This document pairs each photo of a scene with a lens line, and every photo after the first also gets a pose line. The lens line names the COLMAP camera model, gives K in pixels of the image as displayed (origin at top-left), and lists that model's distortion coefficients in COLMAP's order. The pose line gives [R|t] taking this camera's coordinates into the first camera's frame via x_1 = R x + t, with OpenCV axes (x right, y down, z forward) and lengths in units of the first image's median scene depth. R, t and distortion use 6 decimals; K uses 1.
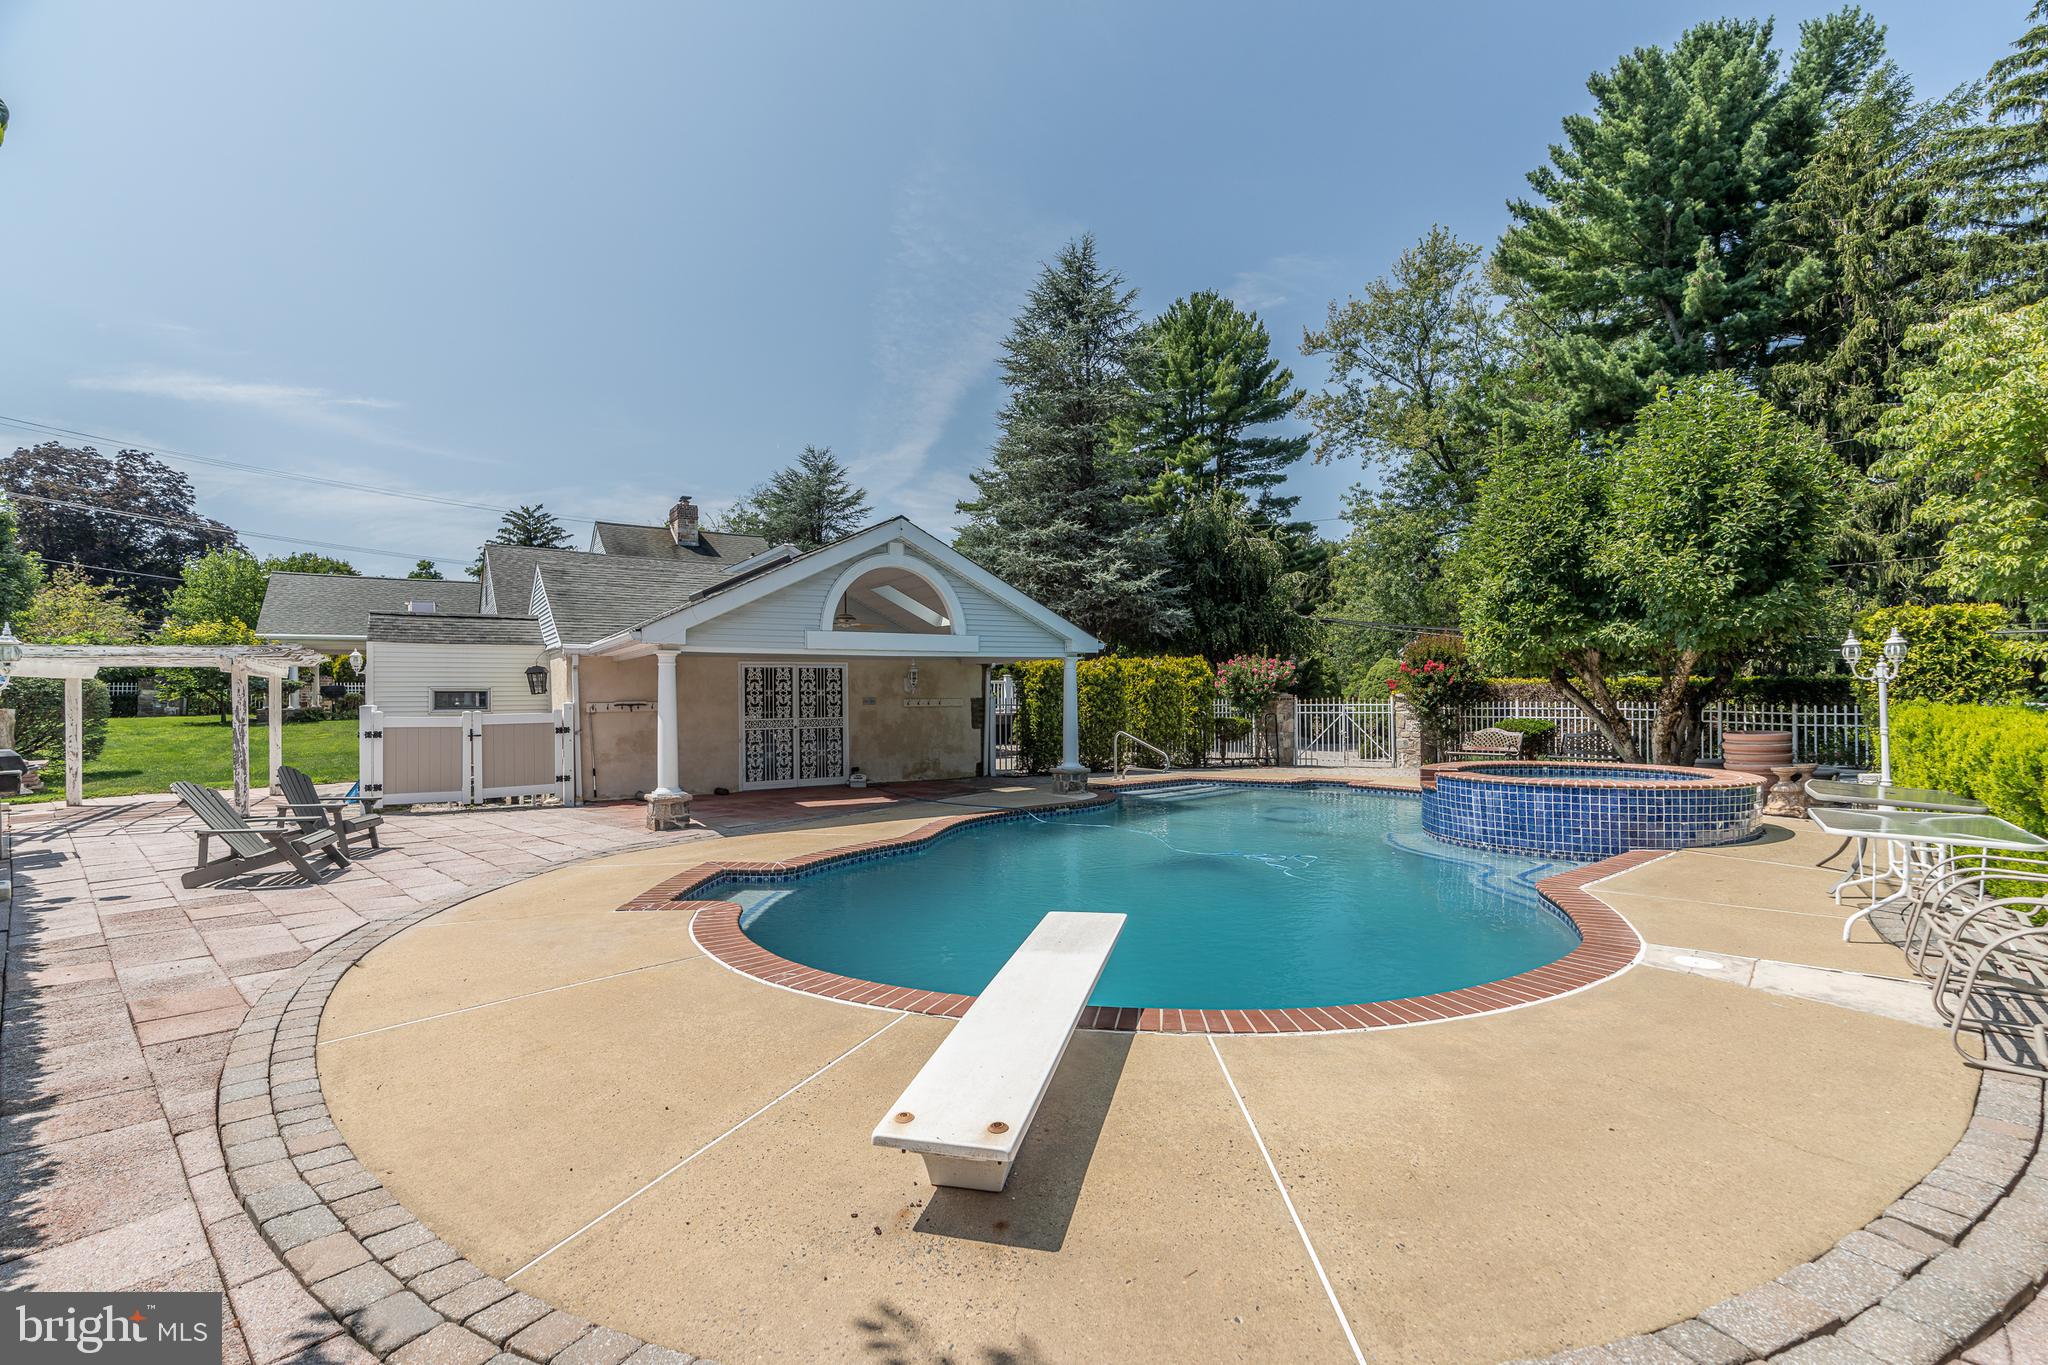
lens RADIAL K [[932.9, 0, 1027.3], [0, 932.9, 686.2], [0, 0, 1]] dist [-0.005191, 0.002688]
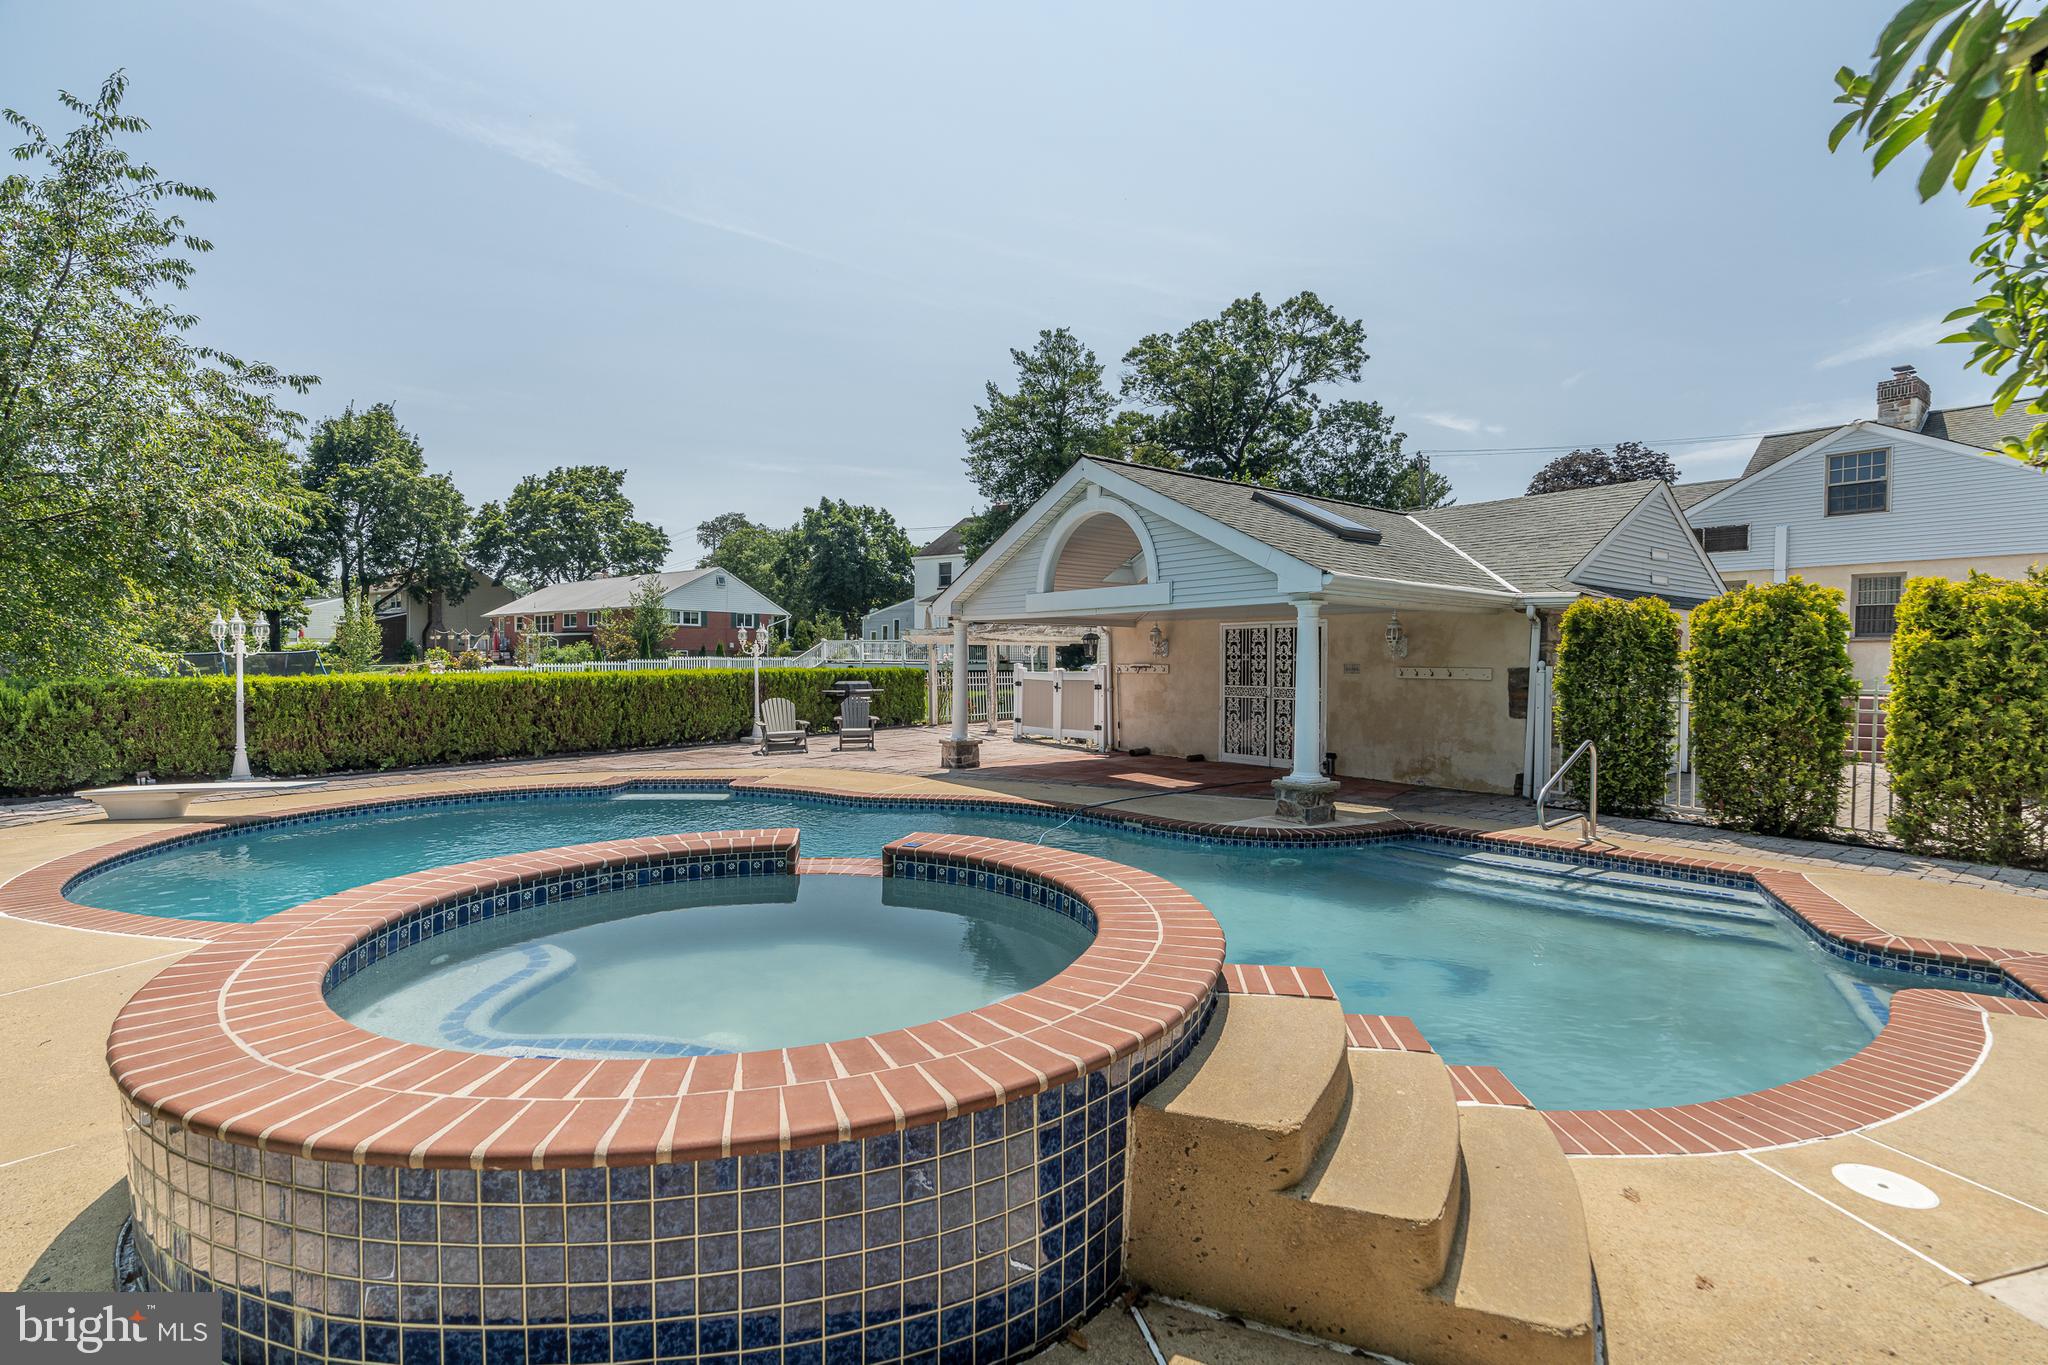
lens RADIAL K [[932.9, 0, 1024.3], [0, 932.9, 681.0], [0, 0, 1]] dist [-0.005191, 0.002688]
pose [[0.085377, 0.032814, -0.995808, 0.562311], [0.002905, 0.999445, 0.033183, -0.000032], [0.996344, -0.005726, 0.085234, 0.667714]]
